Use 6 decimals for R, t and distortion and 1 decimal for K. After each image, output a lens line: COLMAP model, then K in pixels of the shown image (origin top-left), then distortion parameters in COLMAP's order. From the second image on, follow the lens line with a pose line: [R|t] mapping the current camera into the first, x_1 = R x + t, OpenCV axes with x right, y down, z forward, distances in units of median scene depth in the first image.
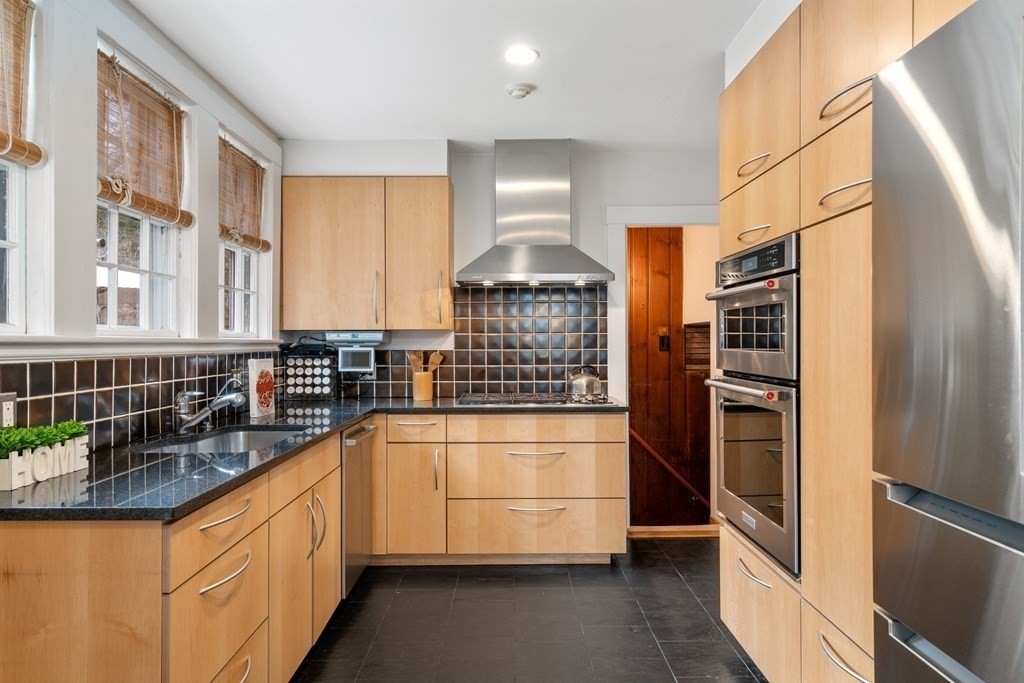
lens RADIAL K [[688.8, 0, 512.0], [0, 688.8, 341.5], [0, 0, 1]] dist [-0.000336, -0.000035]
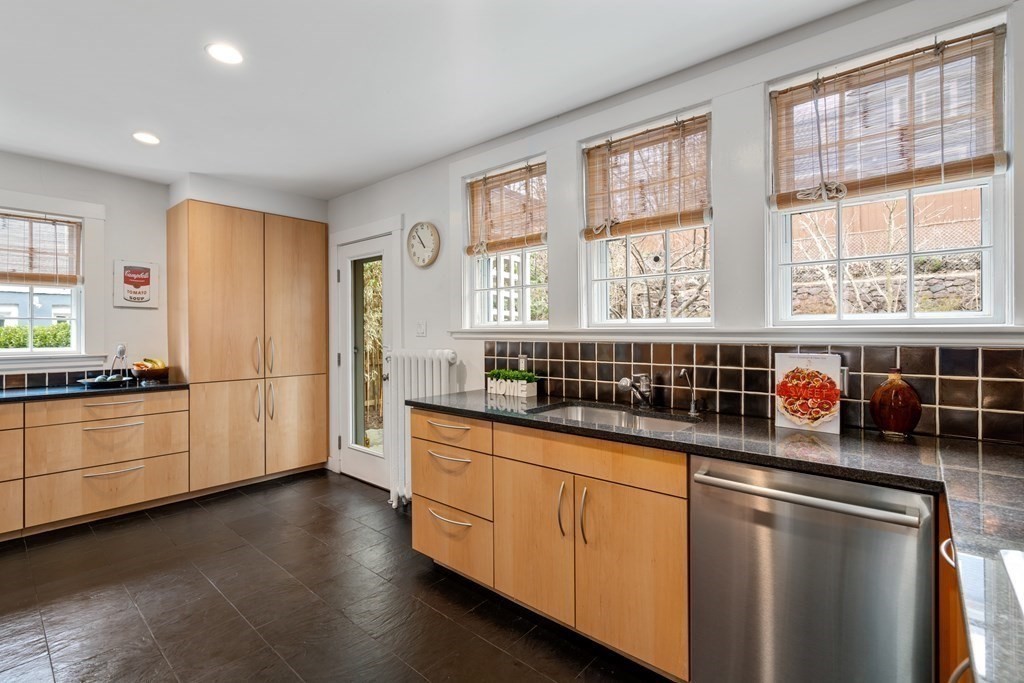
lens RADIAL K [[475.9, 0, 508.9], [0, 475.9, 336.1], [0, 0, 1]] dist [-0.015555, 0.000231]
pose [[-0.663889, 0.011718, -0.747740, 0.409361], [0.009181, 0.999930, 0.007519, -0.000082], [0.747775, -0.001873, -0.663950, 1.803696]]
